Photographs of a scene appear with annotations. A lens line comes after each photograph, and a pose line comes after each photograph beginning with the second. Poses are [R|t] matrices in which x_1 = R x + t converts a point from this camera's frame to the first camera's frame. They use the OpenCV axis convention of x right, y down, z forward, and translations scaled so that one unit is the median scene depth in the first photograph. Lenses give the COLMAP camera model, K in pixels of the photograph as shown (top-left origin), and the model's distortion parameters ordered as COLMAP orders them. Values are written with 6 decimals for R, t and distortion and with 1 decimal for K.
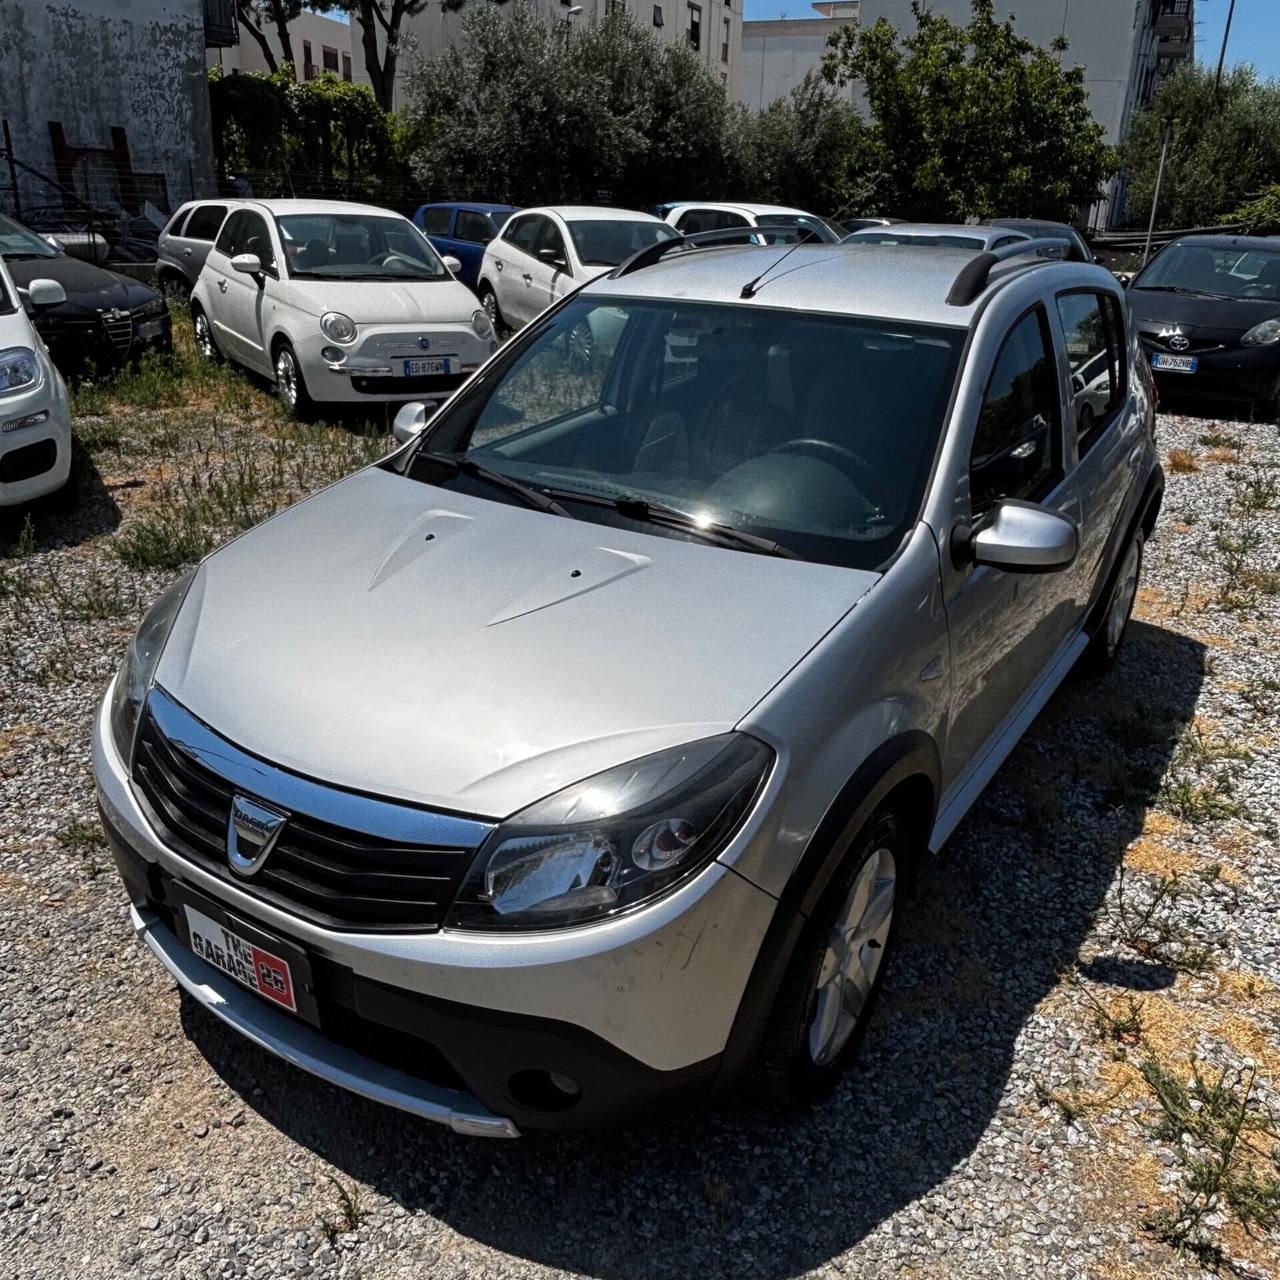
lens RADIAL K [[1093.9, 0, 638.4], [0, 1093.9, 637.4], [0, 0, 1]] dist [0.009004, -0.022351]
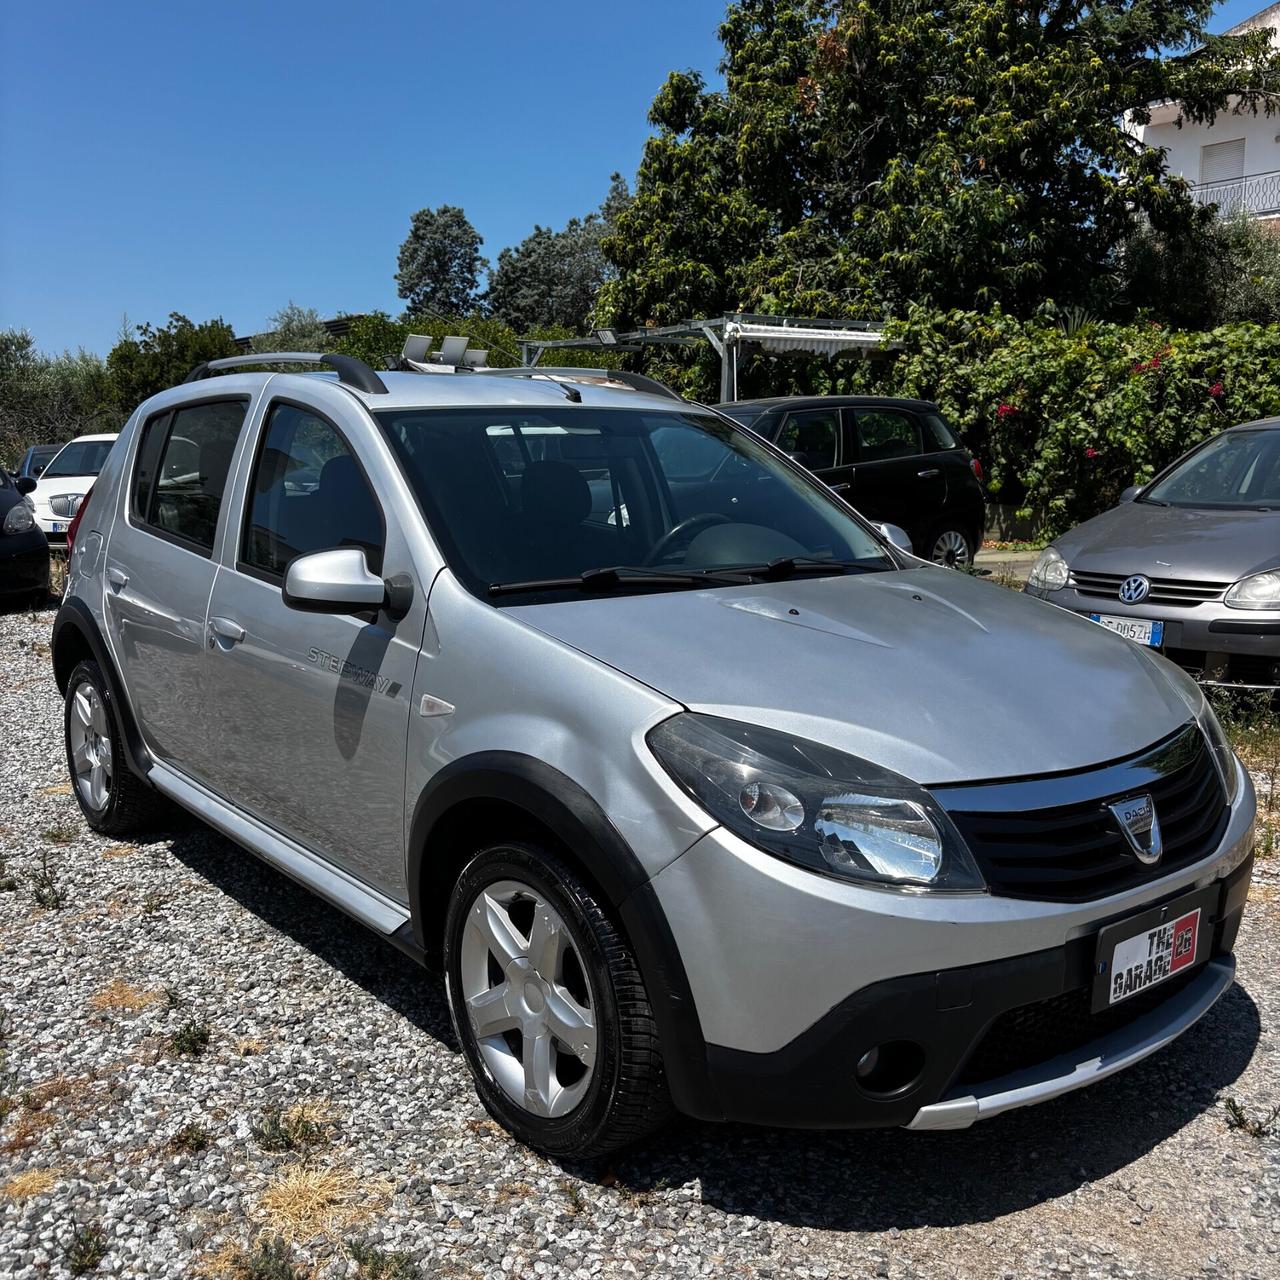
lens RADIAL K [[1288.7, 0, 634.9], [0, 1288.7, 651.8], [0, 0, 1]] dist [-0.020588, 0.084235]
pose [[0.309002, -0.175740, 0.934683, -1.264347], [0.364770, 0.929520, 0.054178, -0.168762], [-0.878328, 0.324203, 0.351328, 0.729724]]
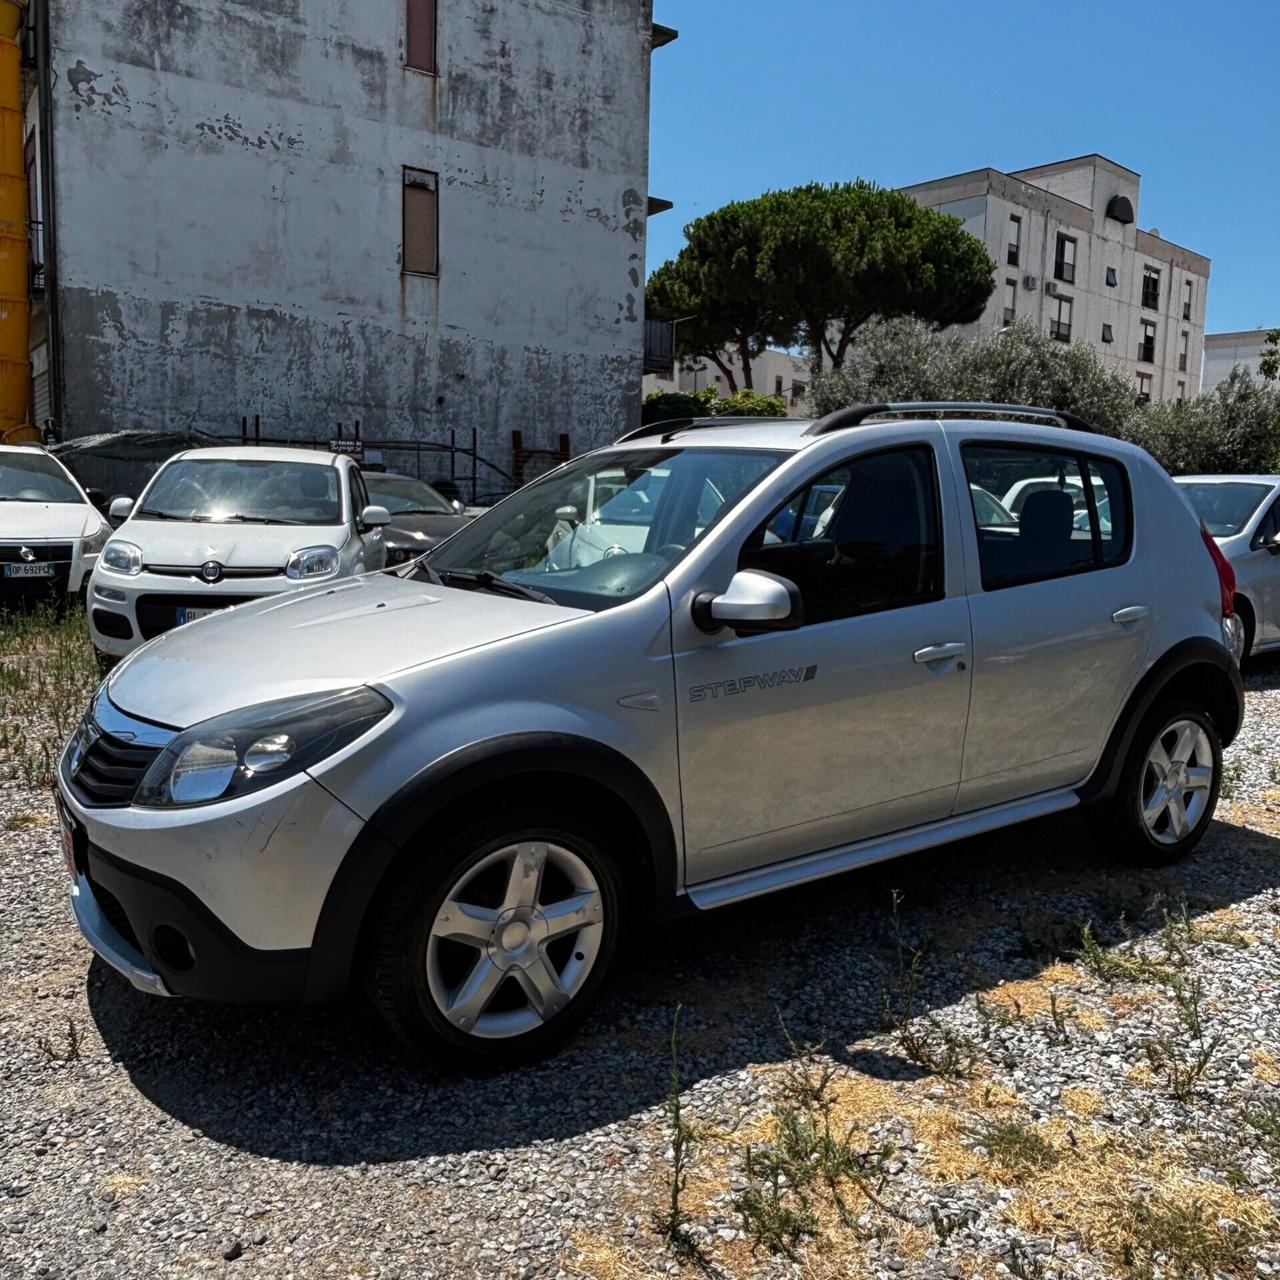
lens RADIAL K [[1086.0, 0, 640.0], [0, 1086.0, 640.0], [0, 0, 1]] dist [0.054696, -0.095355]
pose [[0.921453, 0.039059, -0.386520, 0.649020], [-0.137544, 0.963288, -0.230560, 0.211366], [0.363325, 0.265614, 0.892997, -0.021618]]
